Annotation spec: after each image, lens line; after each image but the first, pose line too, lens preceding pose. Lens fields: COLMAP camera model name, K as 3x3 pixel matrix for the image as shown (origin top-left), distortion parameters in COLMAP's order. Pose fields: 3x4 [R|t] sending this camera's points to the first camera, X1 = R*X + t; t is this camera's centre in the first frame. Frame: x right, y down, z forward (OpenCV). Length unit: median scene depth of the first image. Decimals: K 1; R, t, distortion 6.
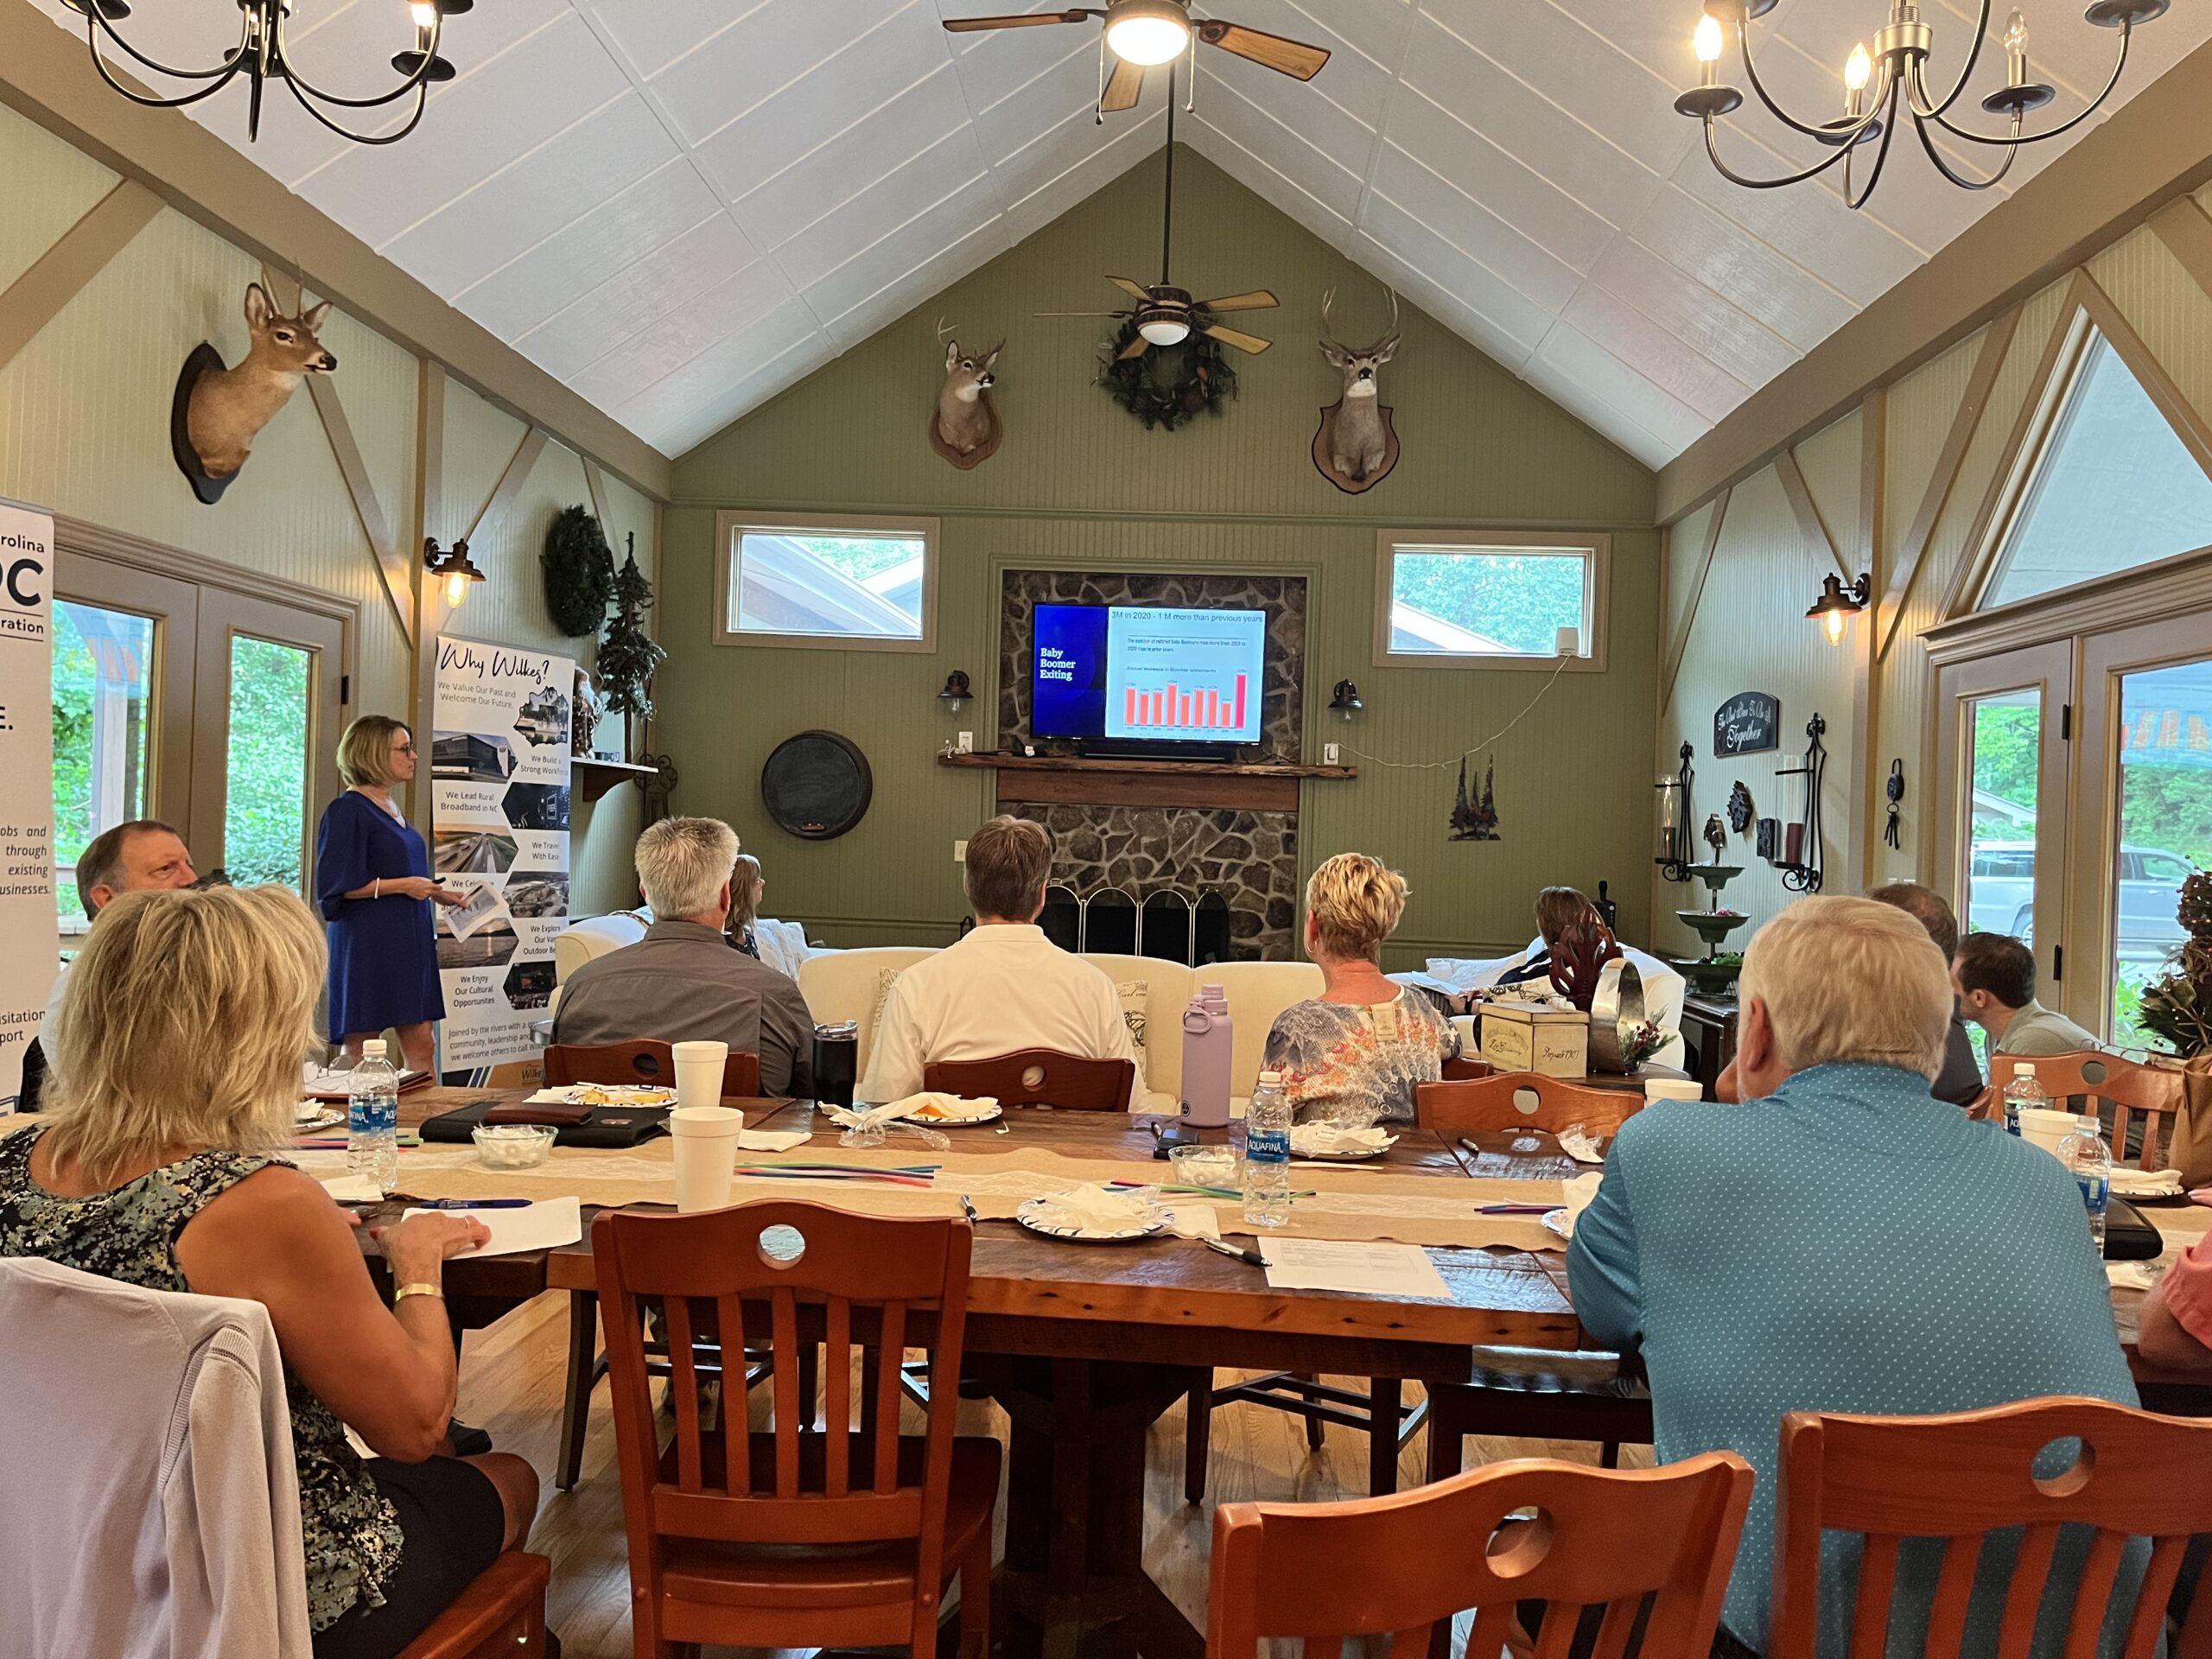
lens RADIAL K [[1663.0, 0, 1113.2], [0, 1663.0, 830.8], [0, 0, 1]] dist [0.071184, -0.090896]
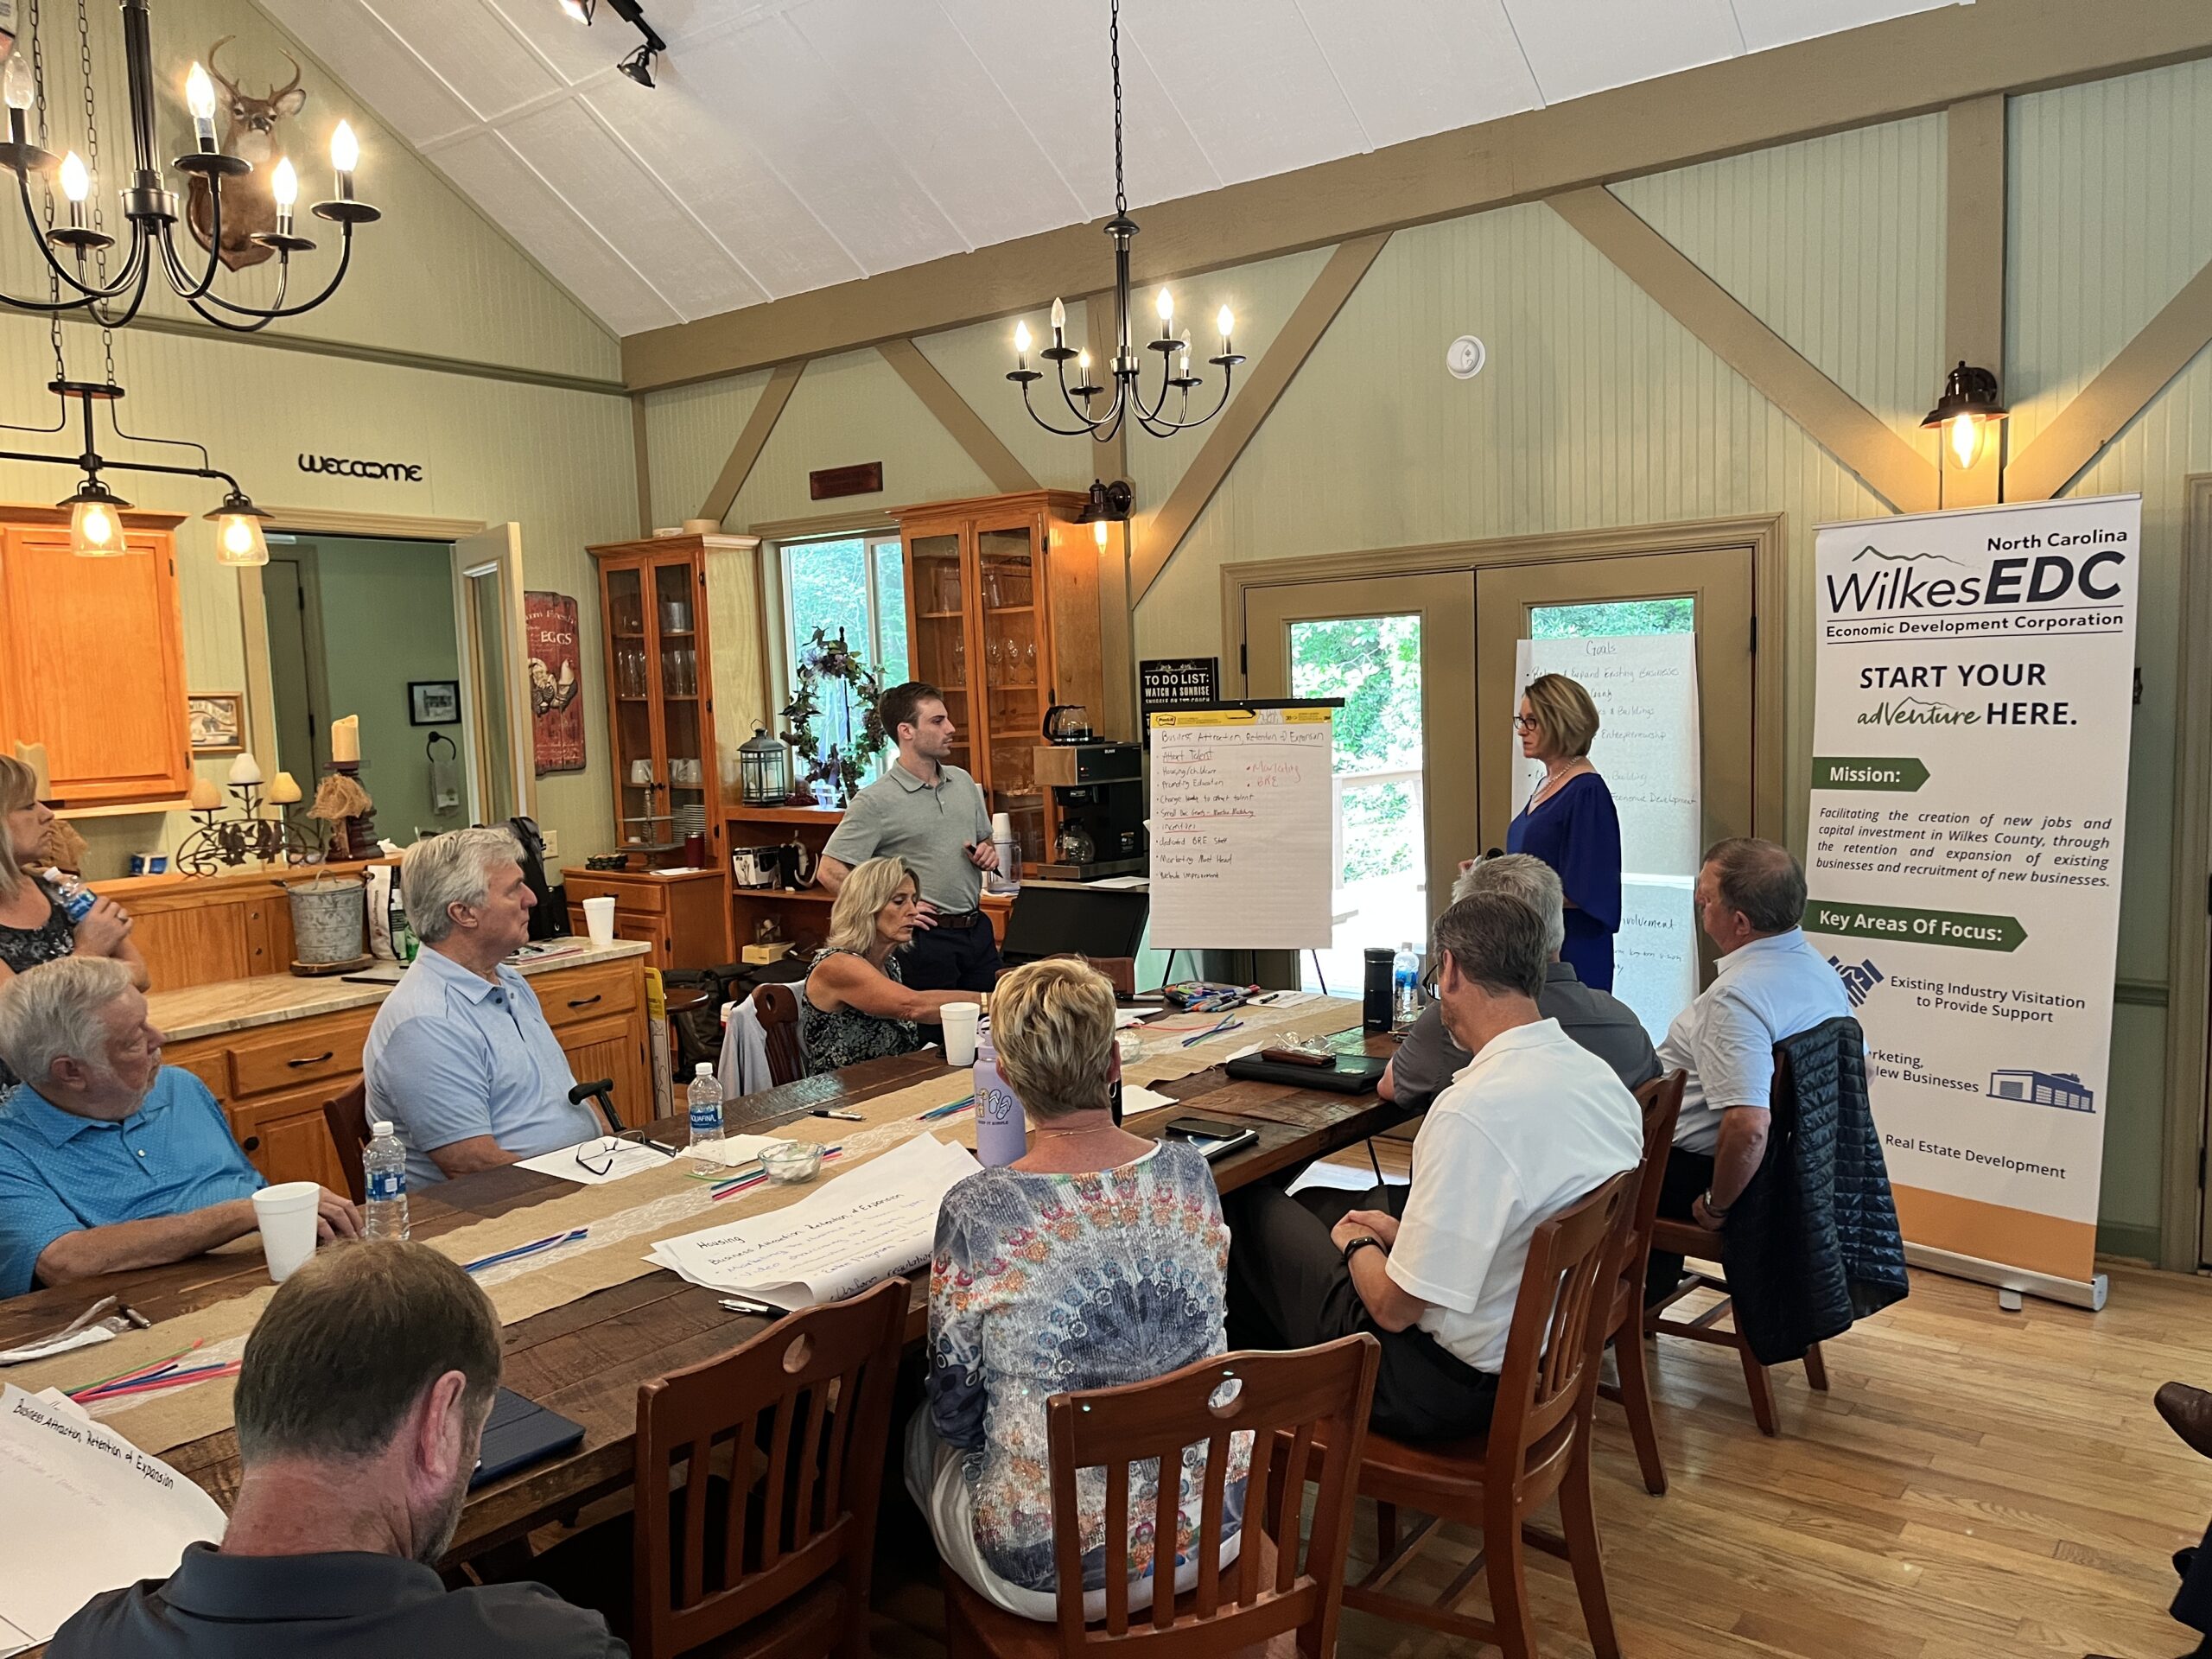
lens RADIAL K [[1663.0, 0, 1114.1], [0, 1663.0, 847.6], [0, 0, 1]] dist [0.071184, -0.090896]
pose [[-0.583654, 0.064841, -0.809410, 0.235290], [0.015420, 0.997512, 0.068791, -0.028619], [0.811856, 0.027669, -0.583202, 0.497527]]
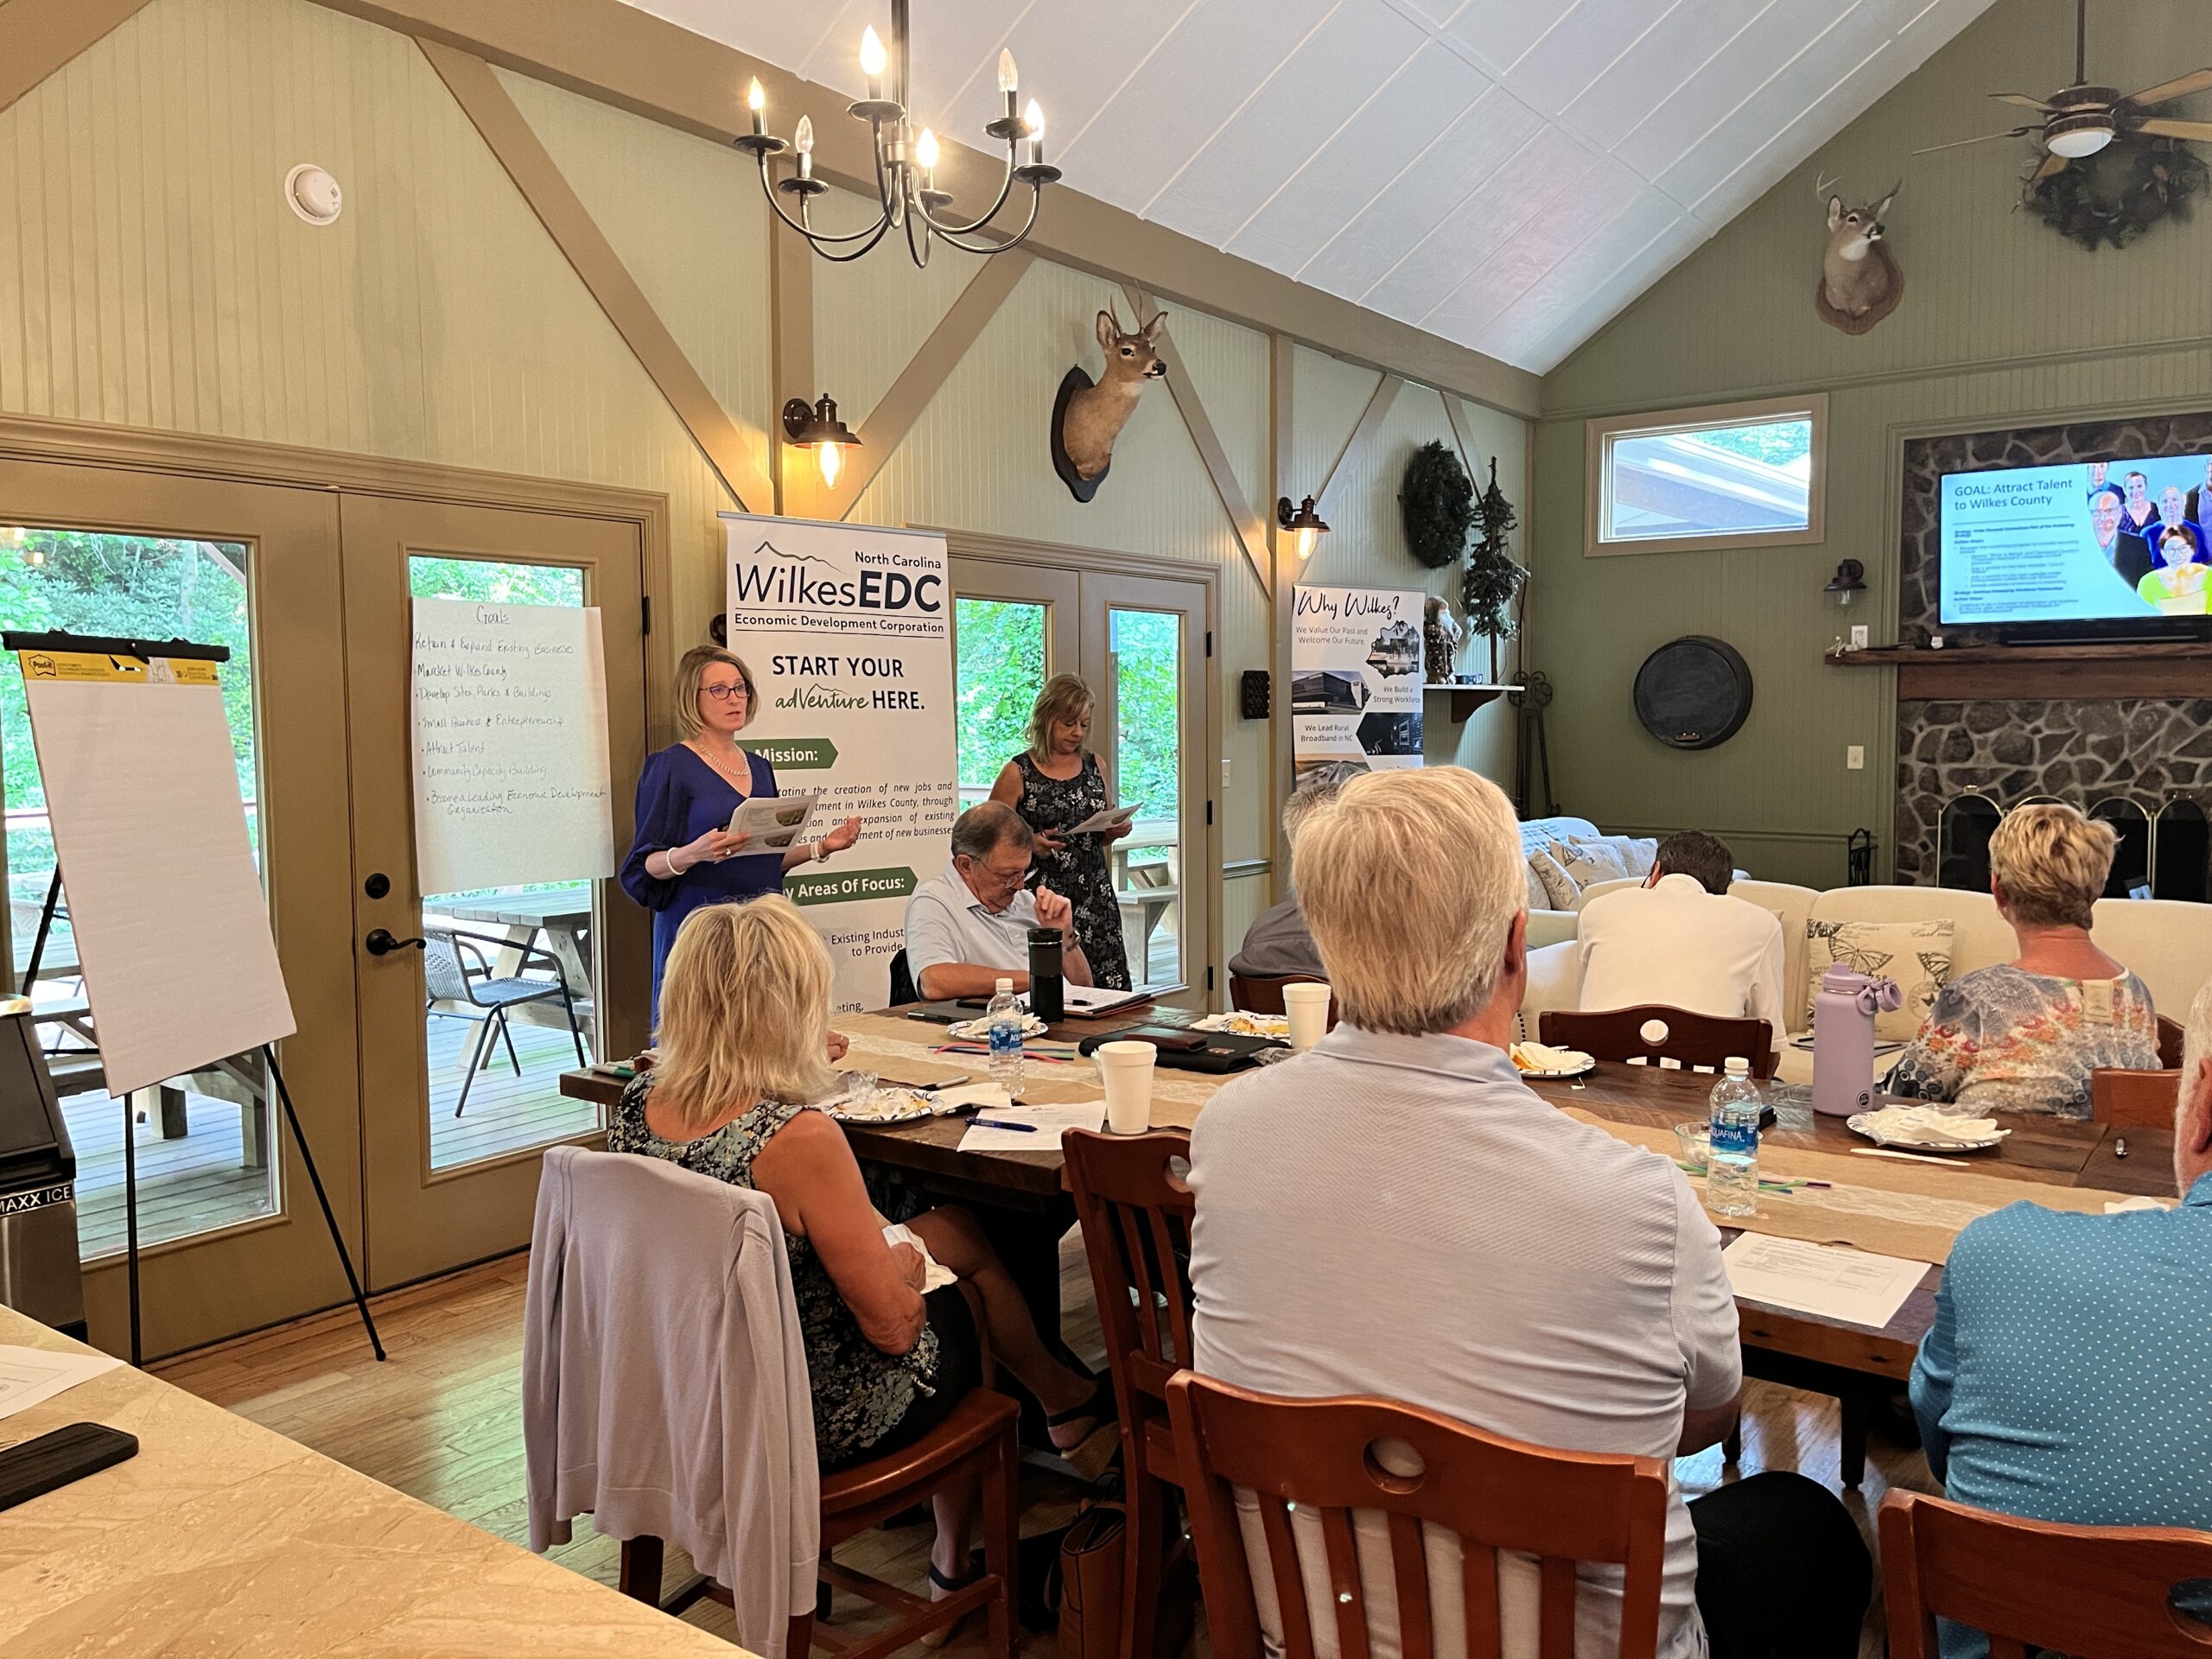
lens RADIAL K [[1663.0, 0, 1109.0], [0, 1663.0, 838.7], [0, 0, 1]] dist [0.071184, -0.090896]
pose [[0.832742, 0.000063, -0.553662, 0.079848], [0.038356, 0.997591, 0.057804, -0.012665], [0.552331, -0.069372, 0.830733, 0.000352]]
